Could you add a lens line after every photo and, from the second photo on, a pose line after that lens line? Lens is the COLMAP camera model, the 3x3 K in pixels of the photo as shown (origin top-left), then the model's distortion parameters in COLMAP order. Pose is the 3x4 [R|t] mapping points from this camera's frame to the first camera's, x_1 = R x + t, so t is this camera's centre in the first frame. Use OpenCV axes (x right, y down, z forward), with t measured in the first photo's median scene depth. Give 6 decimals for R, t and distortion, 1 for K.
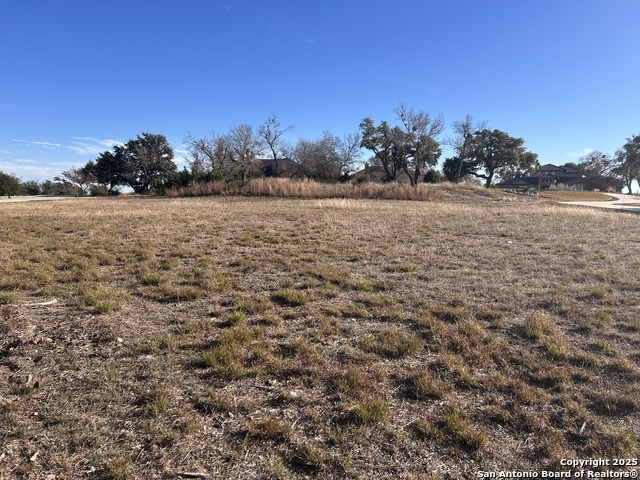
lens RADIAL K [[454.6, 0, 320.6], [0, 454.6, 240.0], [0, 0, 1]] dist [0.018240, 0.012847]
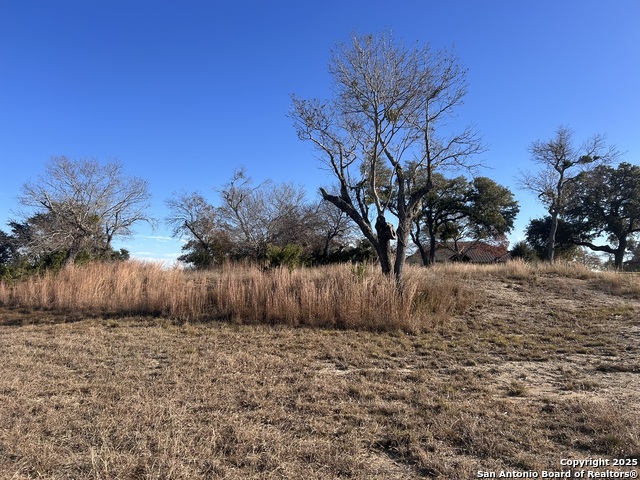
lens RADIAL K [[454.6, 0, 321.6], [0, 454.6, 238.6], [0, 0, 1]] dist [0.018240, 0.012847]
pose [[0.978366, -0.036255, -0.203681, 0.142203], [-0.001860, 0.982943, -0.183900, -0.051902], [0.206875, 0.180300, 0.961610, 0.418711]]
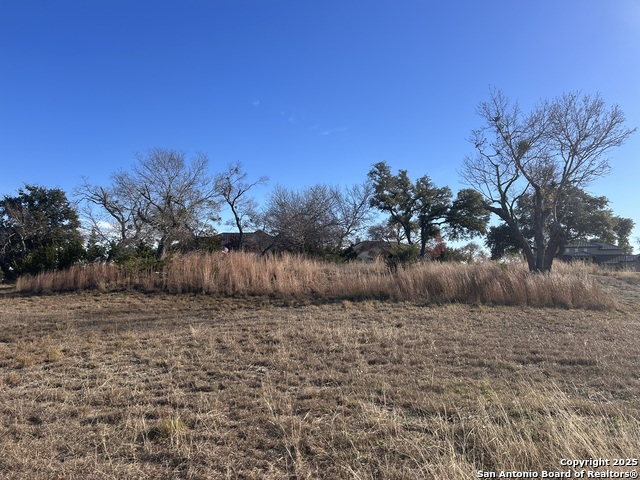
lens RADIAL K [[454.6, 0, 319.9], [0, 454.6, 239.5], [0, 0, 1]] dist [0.018240, 0.012847]
pose [[0.998832, -0.001548, 0.048301, -0.014418], [0.009930, 0.984731, -0.173797, -0.046050], [-0.047294, 0.174074, 0.983596, 0.364262]]
